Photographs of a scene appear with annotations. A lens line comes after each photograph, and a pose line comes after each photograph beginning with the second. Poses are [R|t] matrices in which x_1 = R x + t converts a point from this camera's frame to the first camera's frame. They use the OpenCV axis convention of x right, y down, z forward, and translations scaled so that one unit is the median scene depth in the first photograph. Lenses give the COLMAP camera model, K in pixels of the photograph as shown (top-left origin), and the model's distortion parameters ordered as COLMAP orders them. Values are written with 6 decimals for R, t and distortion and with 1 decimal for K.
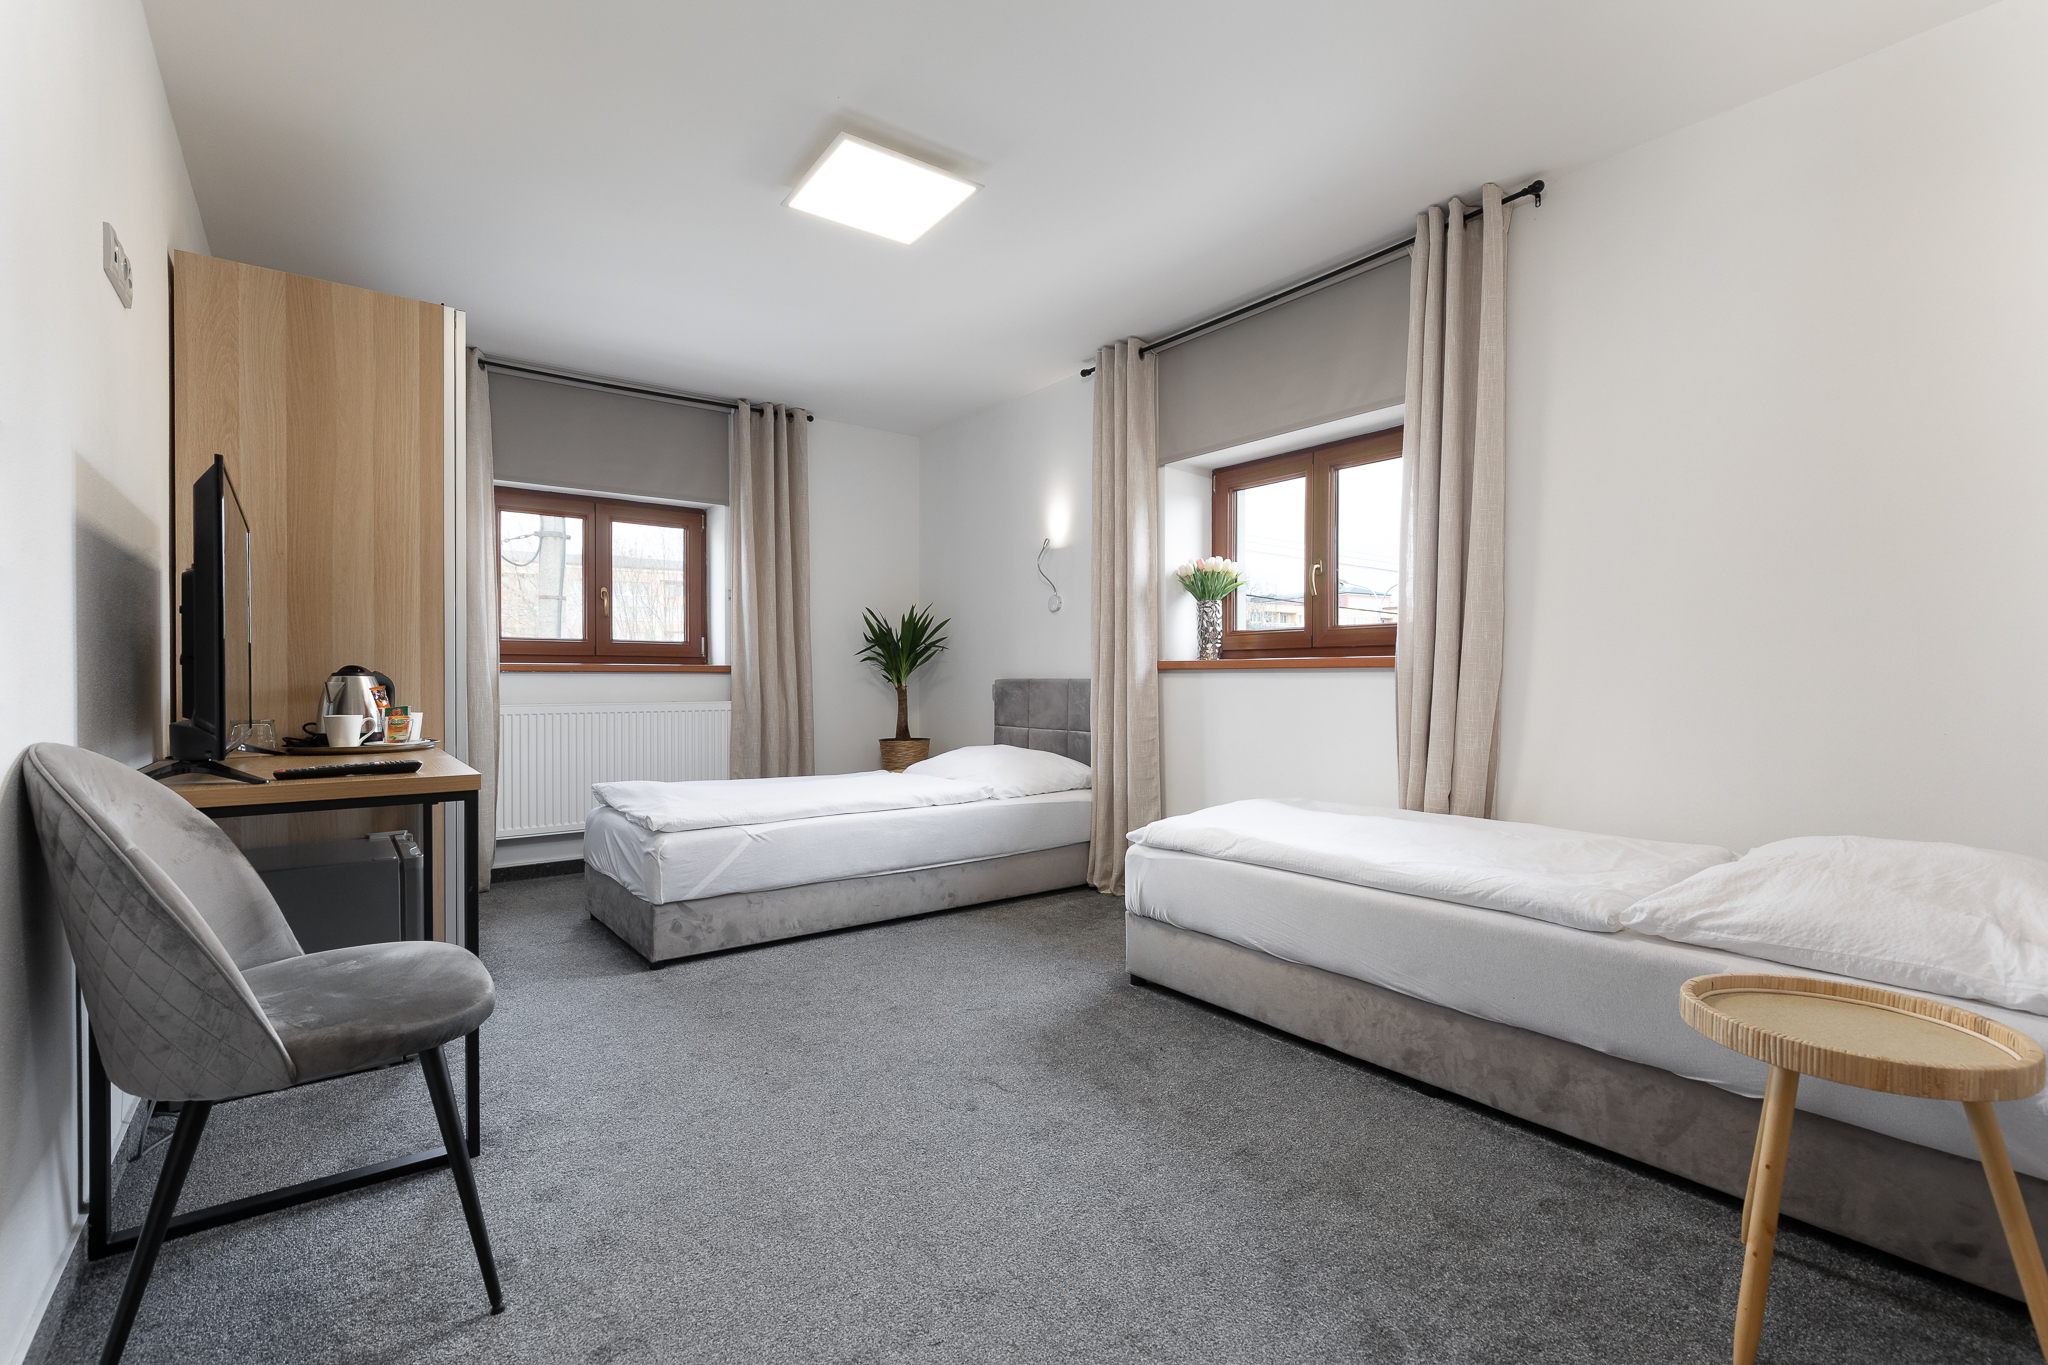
lens RADIAL K [[939.0, 0, 1024.0], [0, 939.0, 682.5], [0, 0, 1]] dist [0.002022, -0.000182]
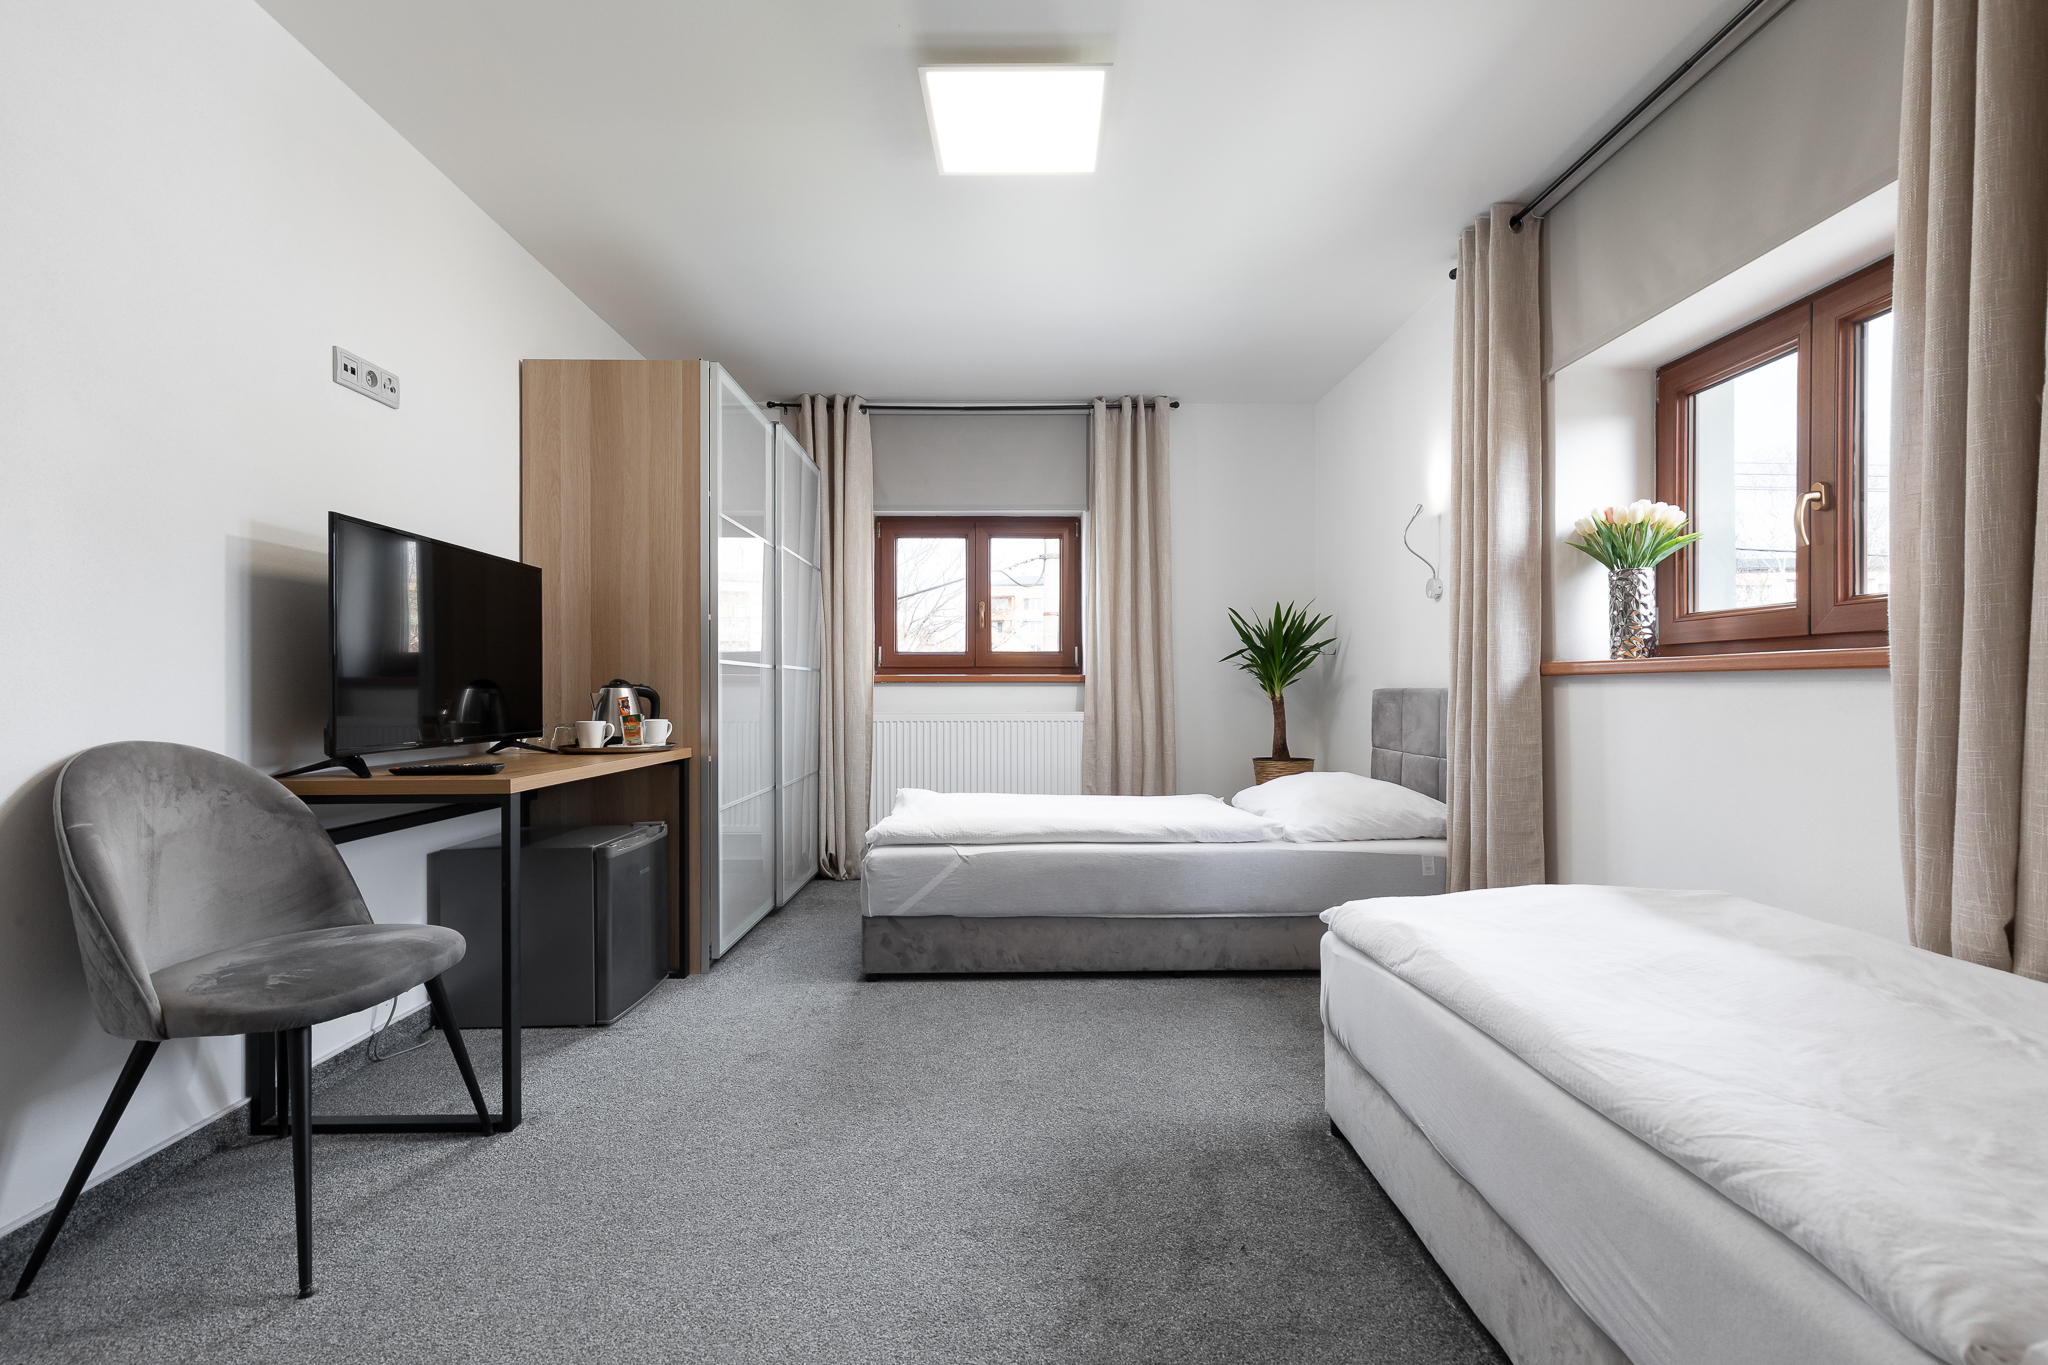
lens RADIAL K [[939.0, 0, 1024.0], [0, 939.0, 682.5], [0, 0, 1]] dist [0.002022, -0.000182]
pose [[0.801060, -0.004723, -0.598566, 0.250538], [-0.000548, 0.999963, -0.008624, -0.002366], [0.598584, 0.007236, 0.801027, 0.221601]]
